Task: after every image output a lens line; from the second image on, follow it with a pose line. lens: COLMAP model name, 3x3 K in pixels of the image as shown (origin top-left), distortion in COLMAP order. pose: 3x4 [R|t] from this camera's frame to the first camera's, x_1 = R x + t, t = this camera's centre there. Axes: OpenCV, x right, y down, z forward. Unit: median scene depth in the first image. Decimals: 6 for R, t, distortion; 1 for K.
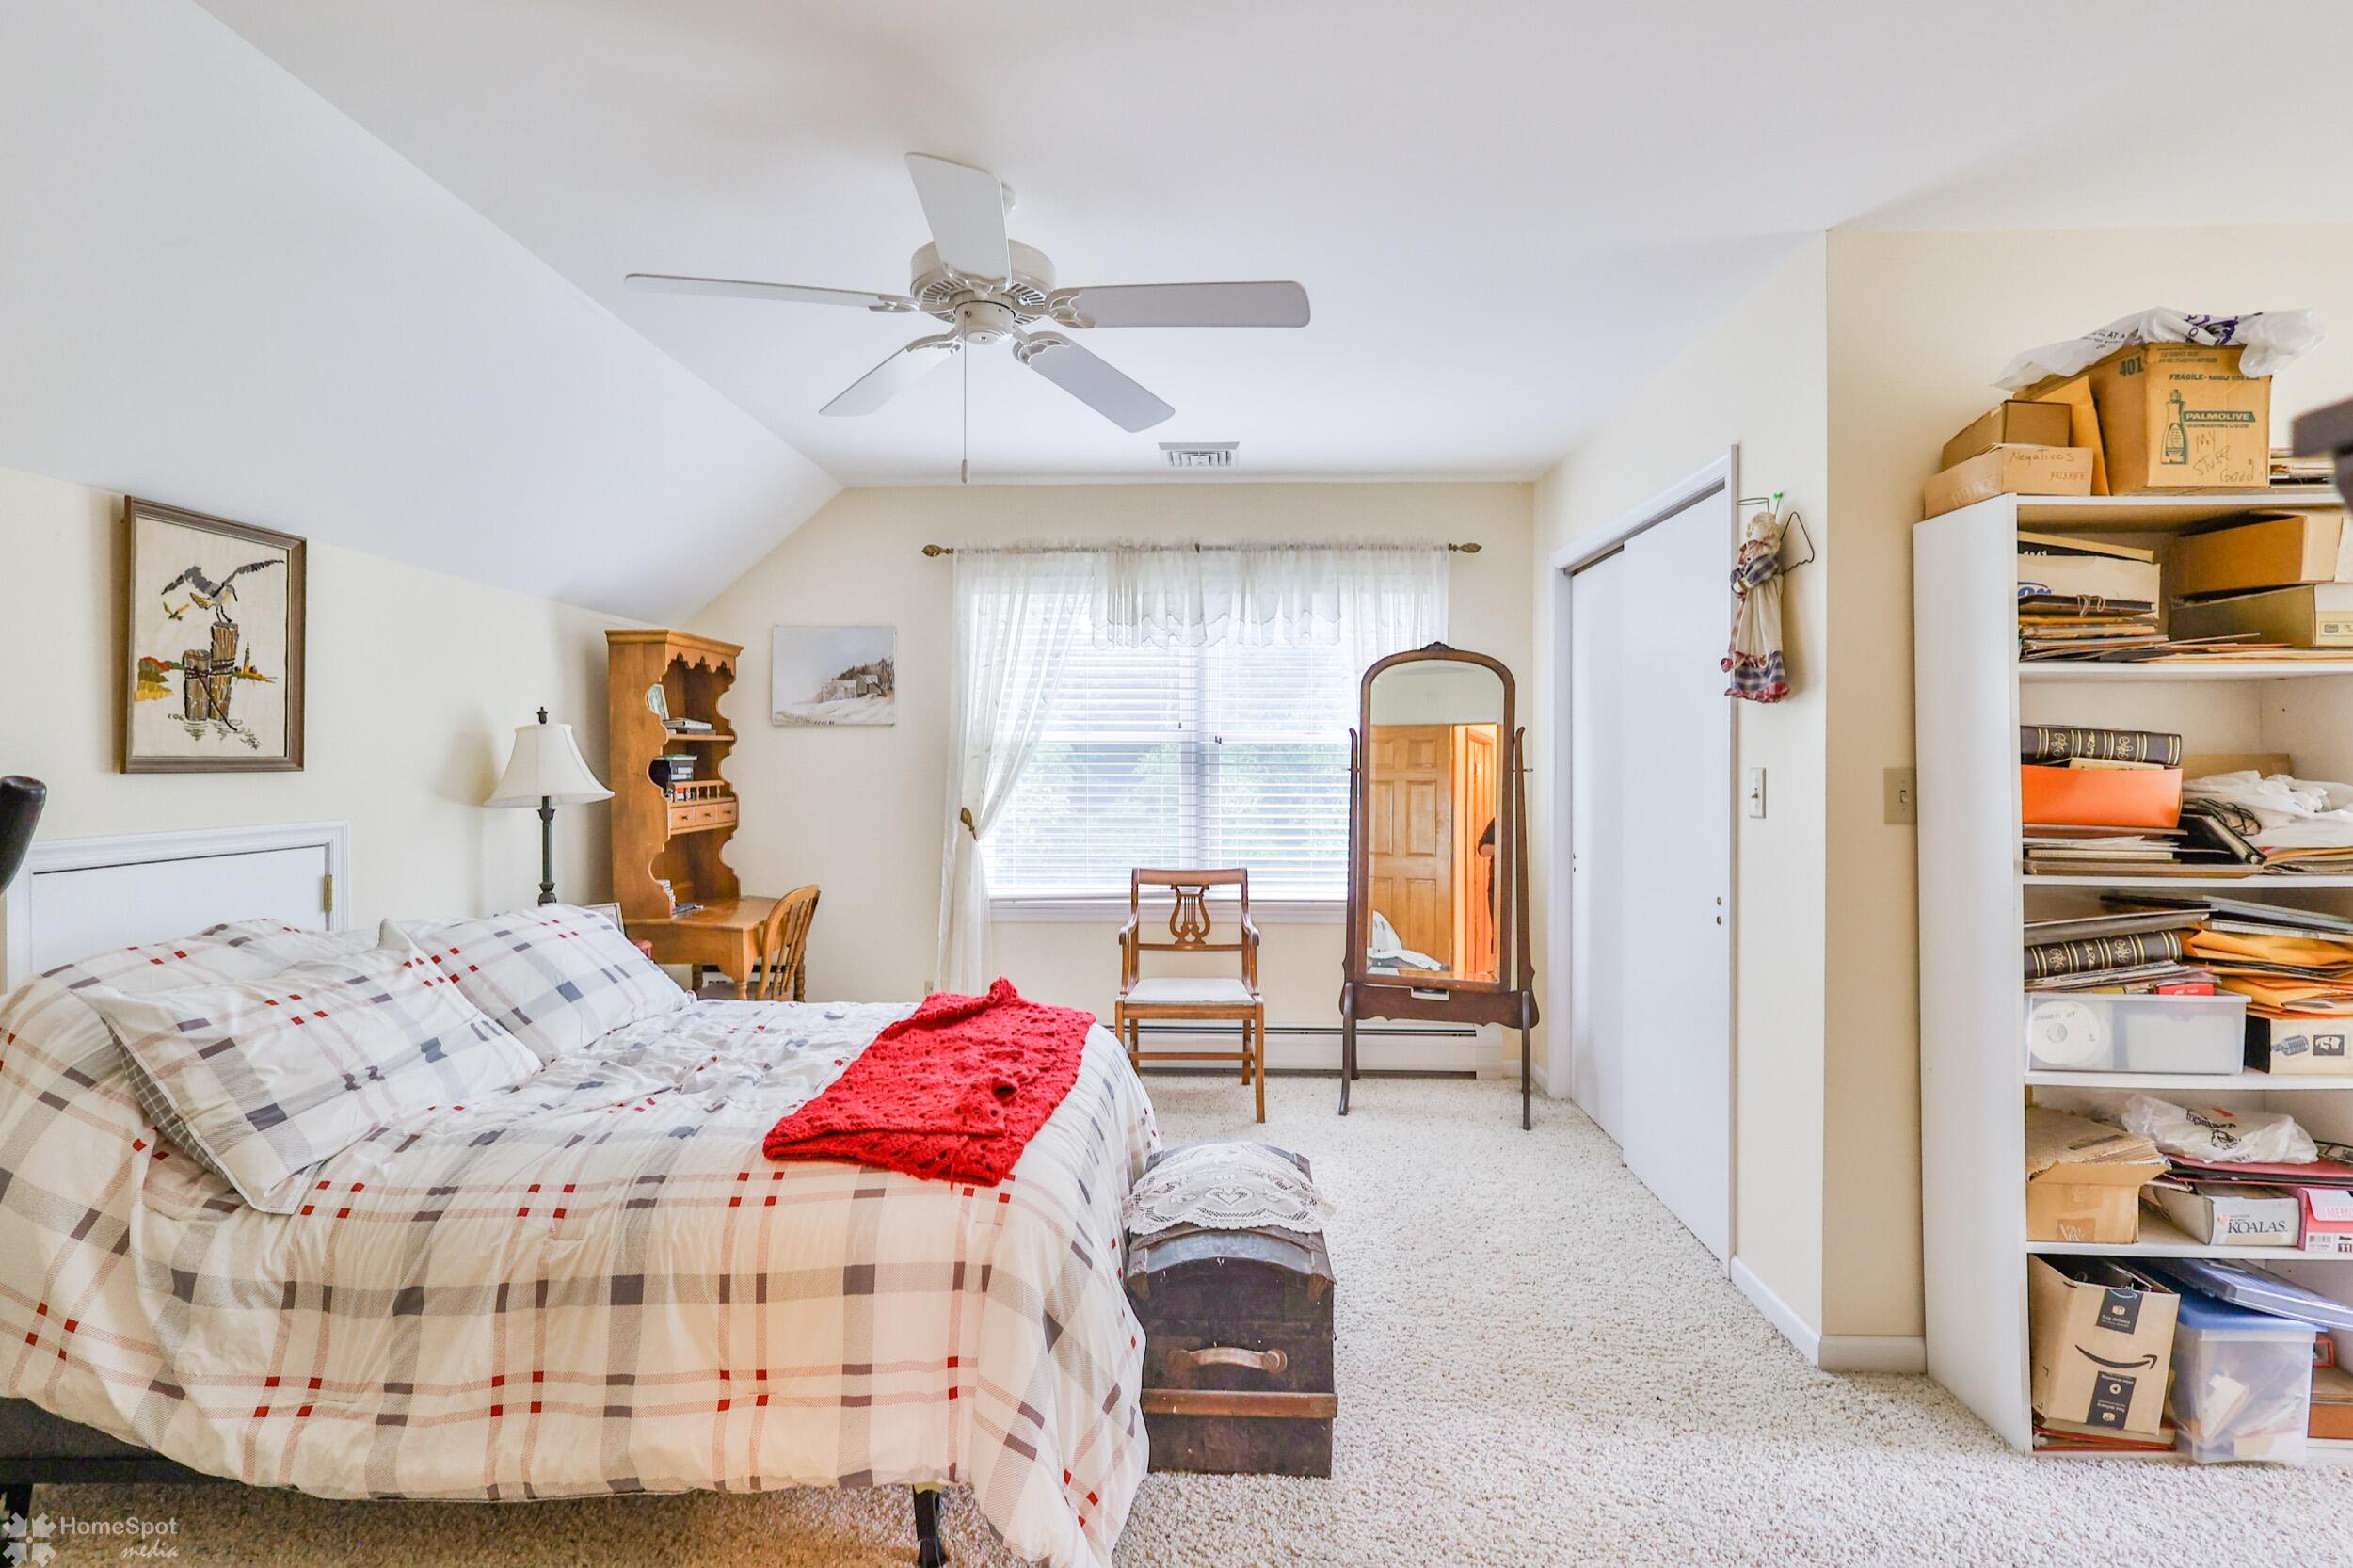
lens RADIAL K [[1200.6, 0, 1181.7], [0, 1200.6, 768.8], [0, 0, 1]] dist [0.002137, 0.001693]
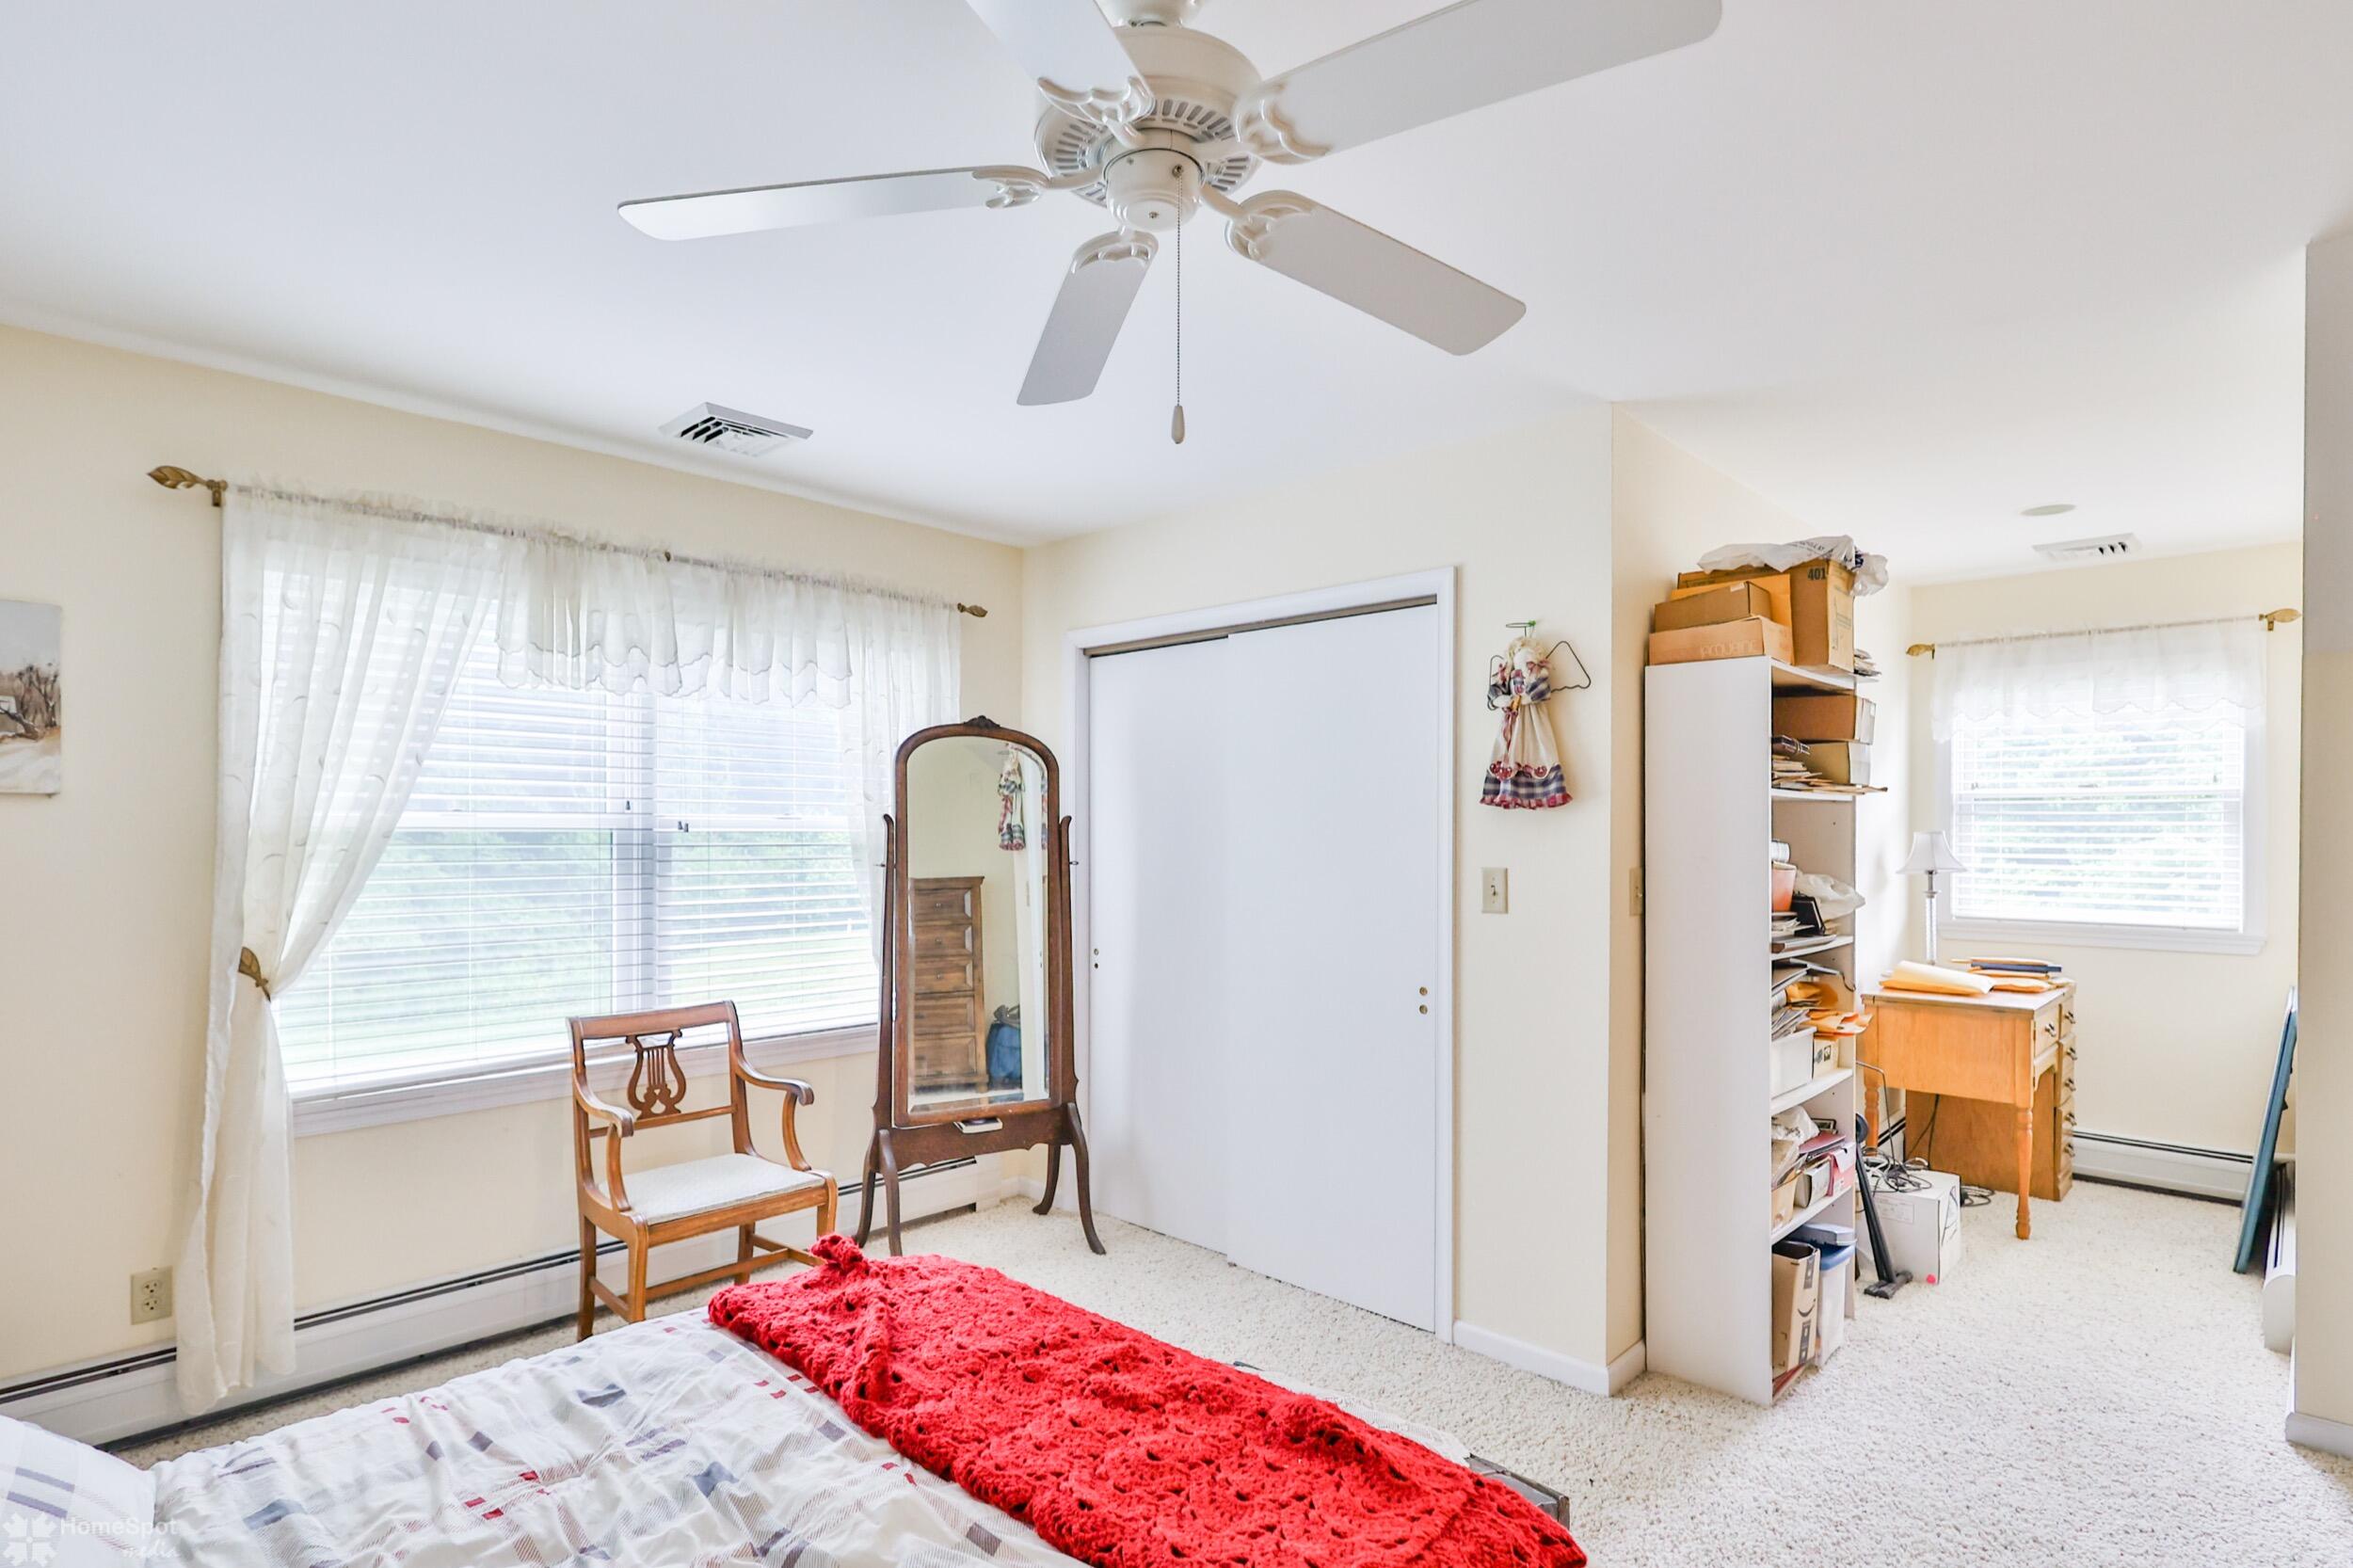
lens RADIAL K [[1200.6, 0, 1209.2], [0, 1200.6, 831.5], [0, 0, 1]] dist [0.002137, 0.001693]
pose [[0.654299, 0.000706, 0.756236, -0.315113], [0.001464, 0.999997, -0.002200, -0.019478], [-0.756235, 0.002546, 0.654296, 0.292368]]
